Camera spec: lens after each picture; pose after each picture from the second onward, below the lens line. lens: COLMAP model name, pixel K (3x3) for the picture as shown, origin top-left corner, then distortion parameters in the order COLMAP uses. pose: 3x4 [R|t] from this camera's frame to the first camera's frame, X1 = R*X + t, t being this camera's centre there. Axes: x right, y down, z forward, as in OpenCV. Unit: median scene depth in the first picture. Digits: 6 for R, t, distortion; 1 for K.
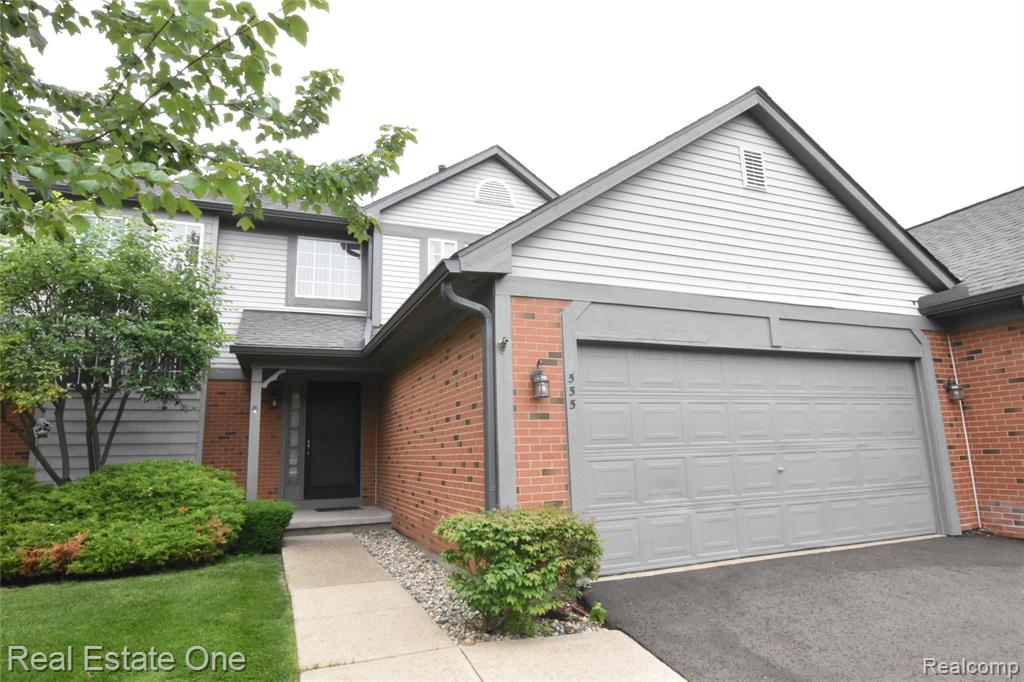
lens RADIAL K [[579.3, 0, 510.9], [0, 579.3, 341.7], [0, 0, 1]] dist [-0.013419, -0.001555]
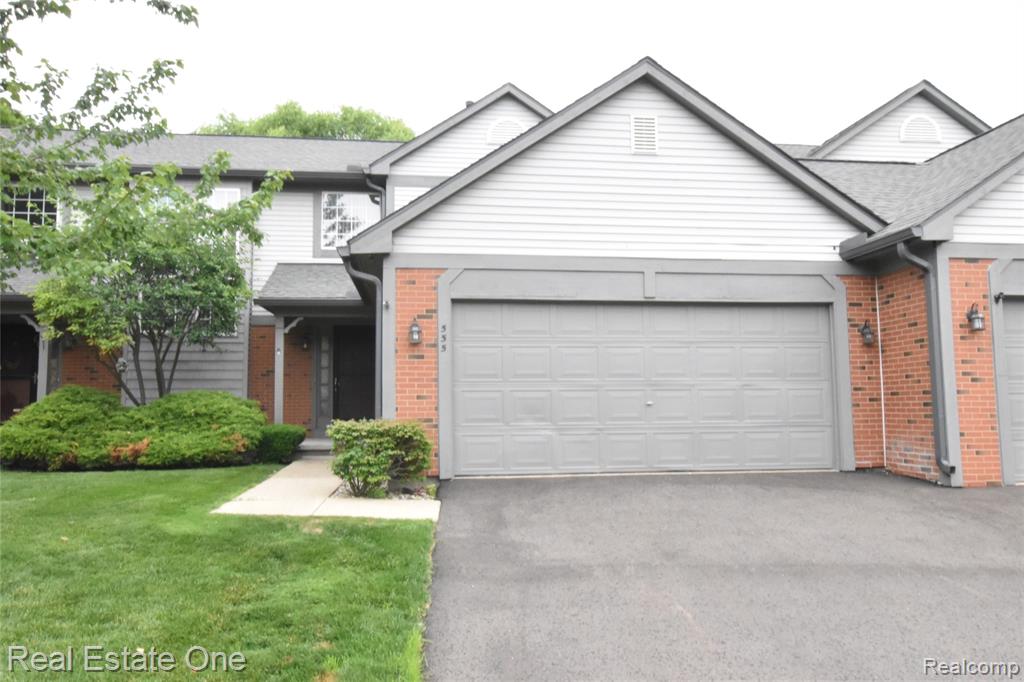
lens RADIAL K [[769.6, 0, 514.4], [0, 769.6, 341.7], [0, 0, 1]] dist [-0.001924, 0.004318]
pose [[0.965660, -0.001961, -0.259803, 0.558873], [0.029514, 0.994326, 0.102196, -0.064148], [0.258129, -0.106354, 0.960239, -0.506883]]
